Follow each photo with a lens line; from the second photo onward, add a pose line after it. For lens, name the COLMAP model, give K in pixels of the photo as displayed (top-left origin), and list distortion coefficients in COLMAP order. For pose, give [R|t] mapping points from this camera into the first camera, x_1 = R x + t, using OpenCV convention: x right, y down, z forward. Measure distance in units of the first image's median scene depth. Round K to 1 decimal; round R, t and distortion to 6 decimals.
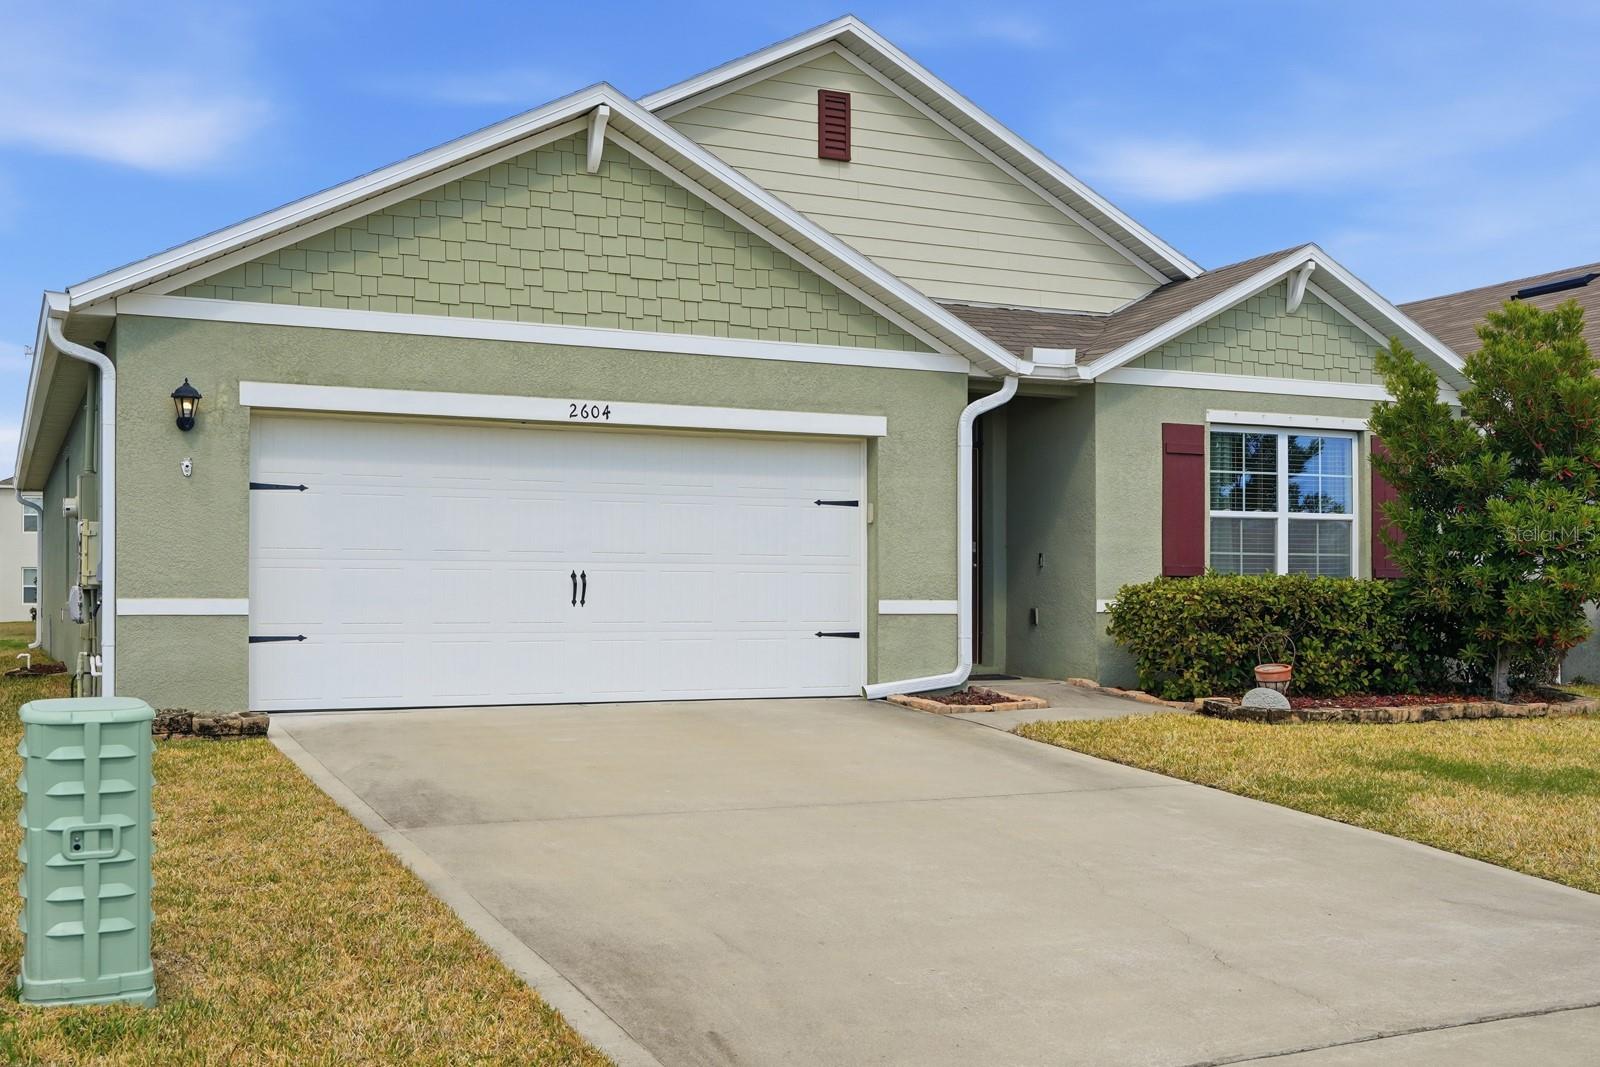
lens RADIAL K [[1635.6, 0, 868.0], [0, 1635.6, 559.9], [0, 0, 1]] dist [-0.004969, 0.000000]
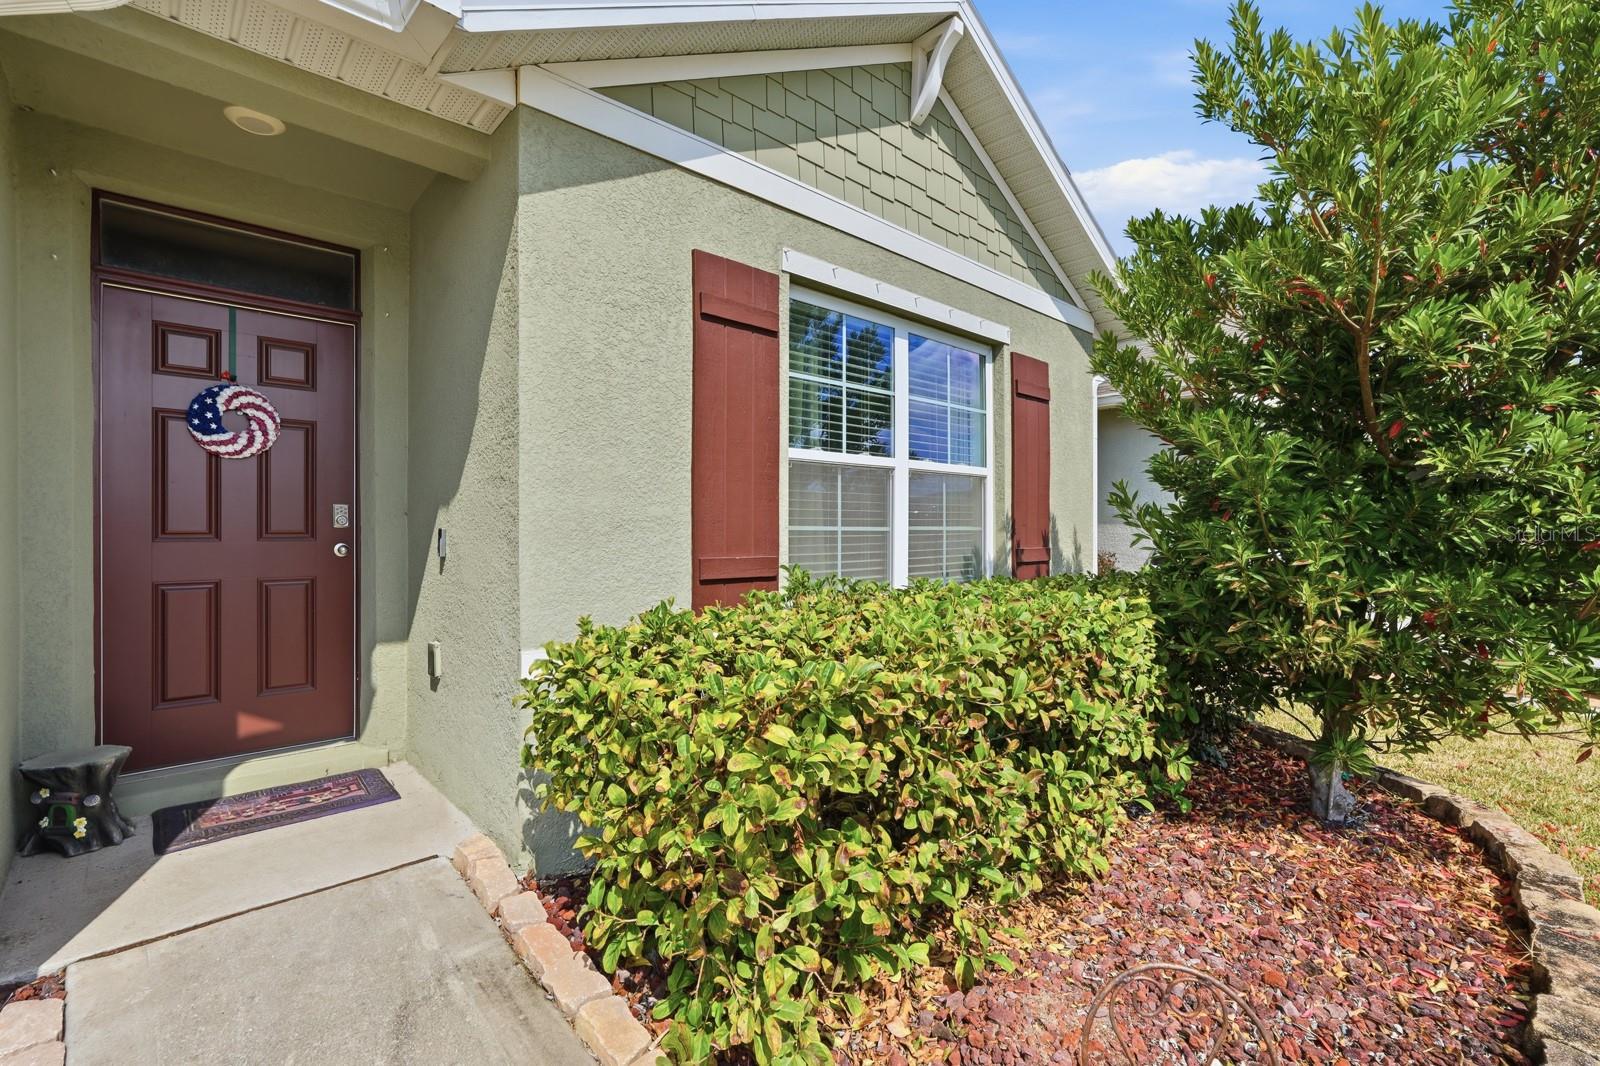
lens RADIAL K [[718.0, 0, 792.7], [0, 718.0, 529.0], [0, 0, 1]] dist [-0.012150, 0.004264]
pose [[0.968334, -0.003884, 0.249627, 0.169910], [-0.001442, 0.999775, 0.021151, -0.009729], [-0.249653, -0.020841, 0.968111, 0.862040]]
